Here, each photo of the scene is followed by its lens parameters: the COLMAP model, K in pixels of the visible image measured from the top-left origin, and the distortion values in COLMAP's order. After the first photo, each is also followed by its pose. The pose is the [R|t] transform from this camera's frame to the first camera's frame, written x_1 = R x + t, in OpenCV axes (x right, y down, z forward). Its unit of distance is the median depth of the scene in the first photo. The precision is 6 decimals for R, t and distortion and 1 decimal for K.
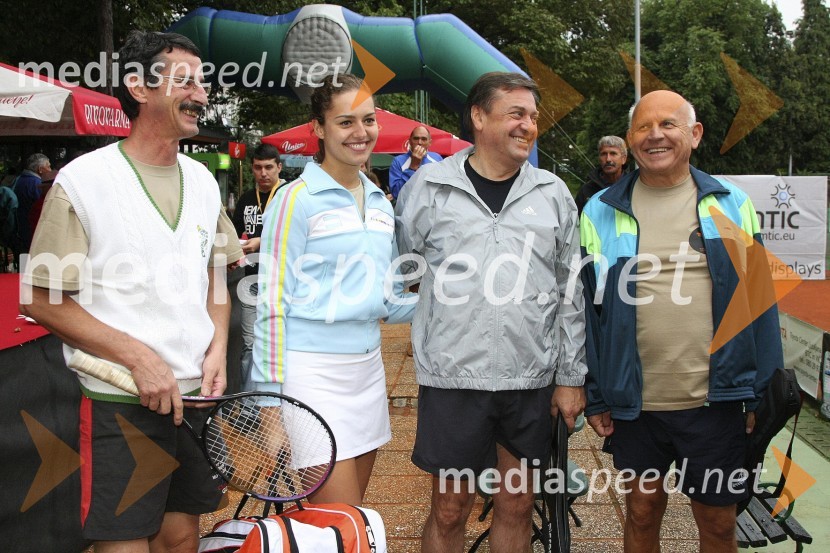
lens RADIAL K [[988.0, 0, 413.9], [0, 988.0, 285.5], [0, 0, 1]] dist [-0.082191, 0.000000]
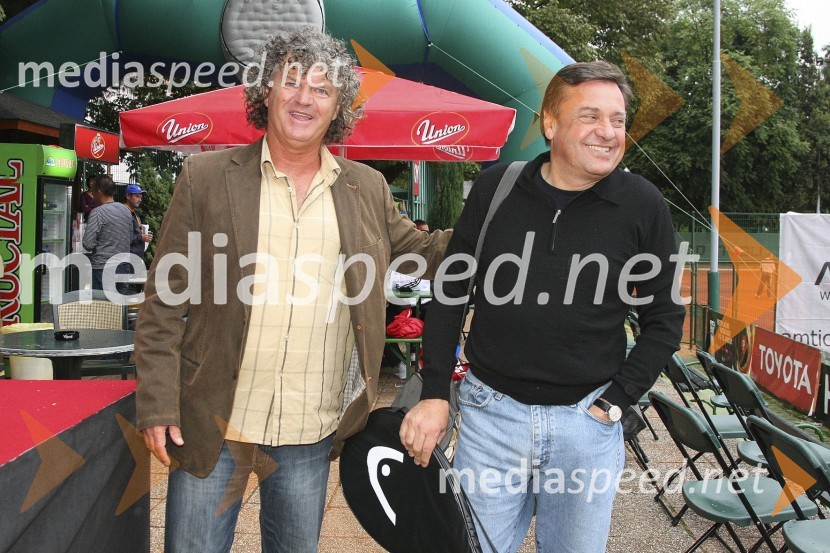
lens RADIAL K [[988.0, 0, 414.2], [0, 988.0, 274.8], [0, 0, 1]] dist [-0.082191, 0.000000]
pose [[0.999699, 0.015896, 0.018670, -0.003752], [-0.014957, 0.998669, -0.049354, -0.011007], [-0.019430, 0.049060, 0.998607, 0.120677]]
